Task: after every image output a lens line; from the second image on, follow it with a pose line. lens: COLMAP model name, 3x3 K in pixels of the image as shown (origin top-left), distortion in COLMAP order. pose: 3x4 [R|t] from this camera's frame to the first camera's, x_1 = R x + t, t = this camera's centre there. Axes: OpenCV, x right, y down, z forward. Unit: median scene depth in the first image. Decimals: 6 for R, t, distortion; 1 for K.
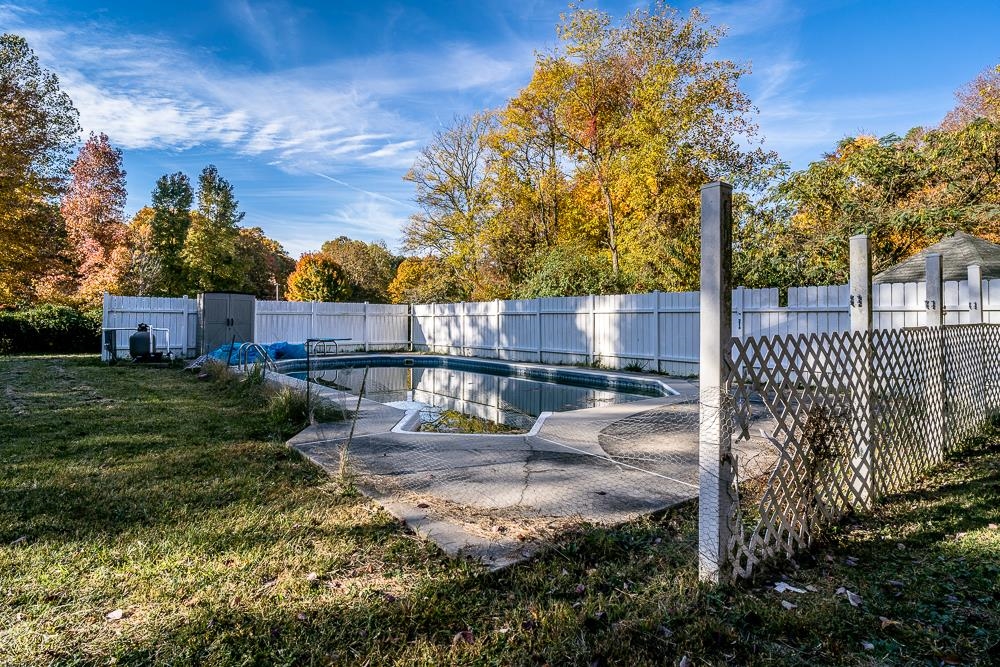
lens RADIAL K [[523.1, 0, 498.9], [0, 523.1, 306.8], [0, 0, 1]] dist [-0.002360, 0.000655]
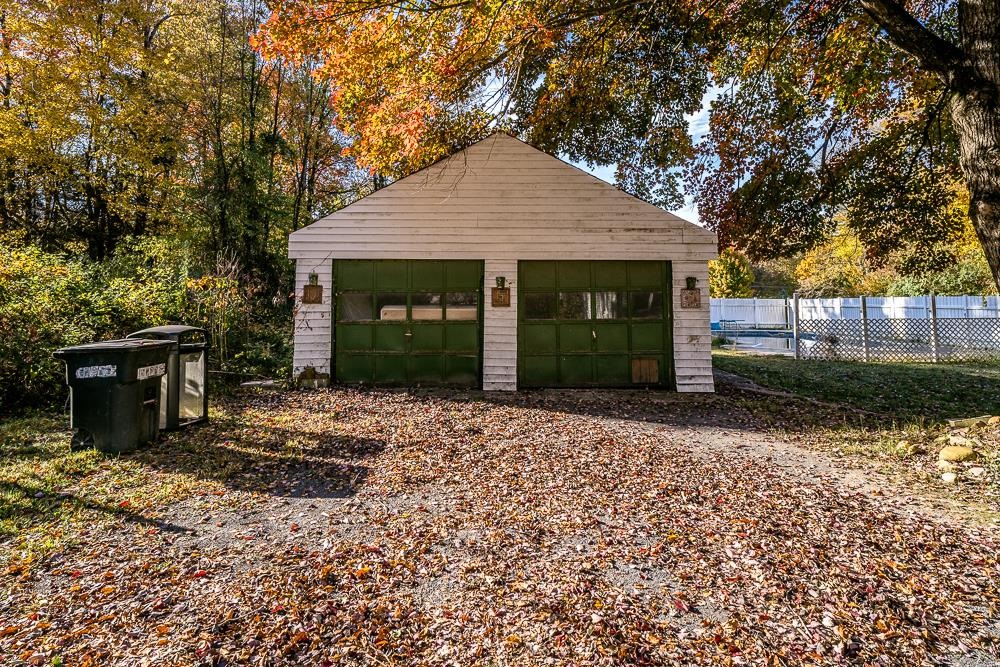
lens RADIAL K [[514.7, 0, 498.0], [0, 514.7, 318.3], [0, 0, 1]] dist [-0.001322, -0.000227]
pose [[0.739395, 0.017420, -0.673046, 0.206513], [0.020050, 0.998652, 0.047875, -0.032170], [0.672973, -0.048893, 0.738050, -0.662377]]
